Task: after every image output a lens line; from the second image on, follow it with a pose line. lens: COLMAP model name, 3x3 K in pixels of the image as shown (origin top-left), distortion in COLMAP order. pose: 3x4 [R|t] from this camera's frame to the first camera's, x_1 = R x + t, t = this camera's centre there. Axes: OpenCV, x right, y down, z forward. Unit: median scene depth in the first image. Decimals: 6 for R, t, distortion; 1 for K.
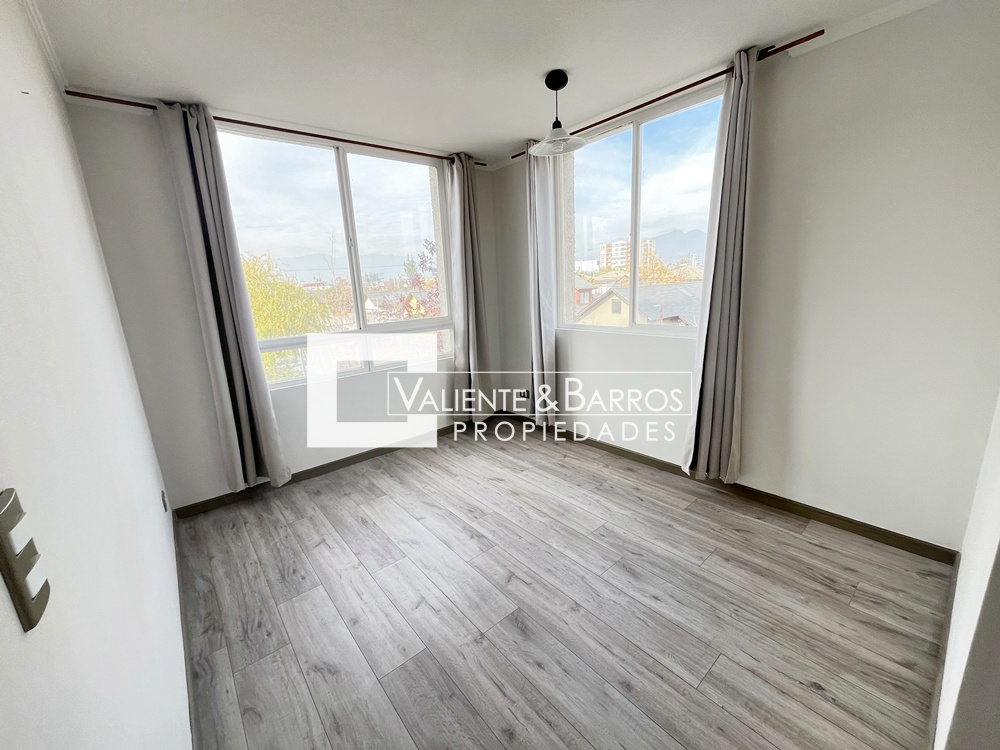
lens RADIAL K [[402.0, 0, 500.8], [0, 402.0, 376.6], [0, 0, 1]] dist [-0.002233, -0.000381]
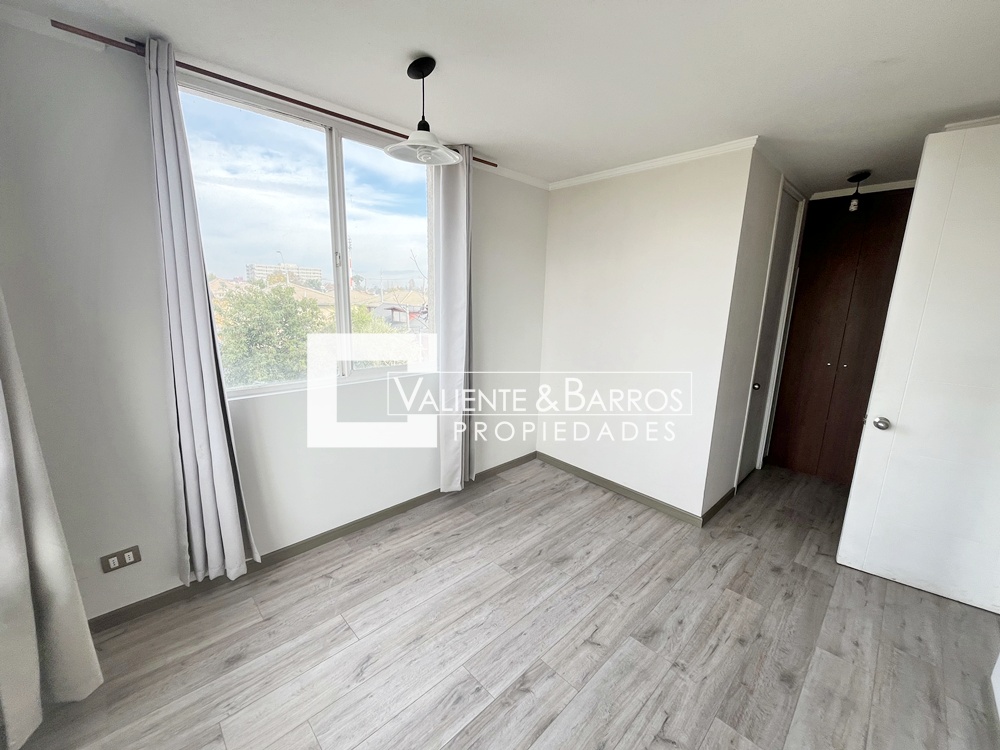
lens RADIAL K [[402.0, 0, 502.7], [0, 402.0, 372.9], [0, 0, 1]] dist [-0.002233, -0.000381]
pose [[-0.069106, -0.143132, 0.987288, -0.763758], [0.206206, 0.966232, 0.154513, -0.280210], [-0.976065, 0.214263, -0.037257, 1.069075]]
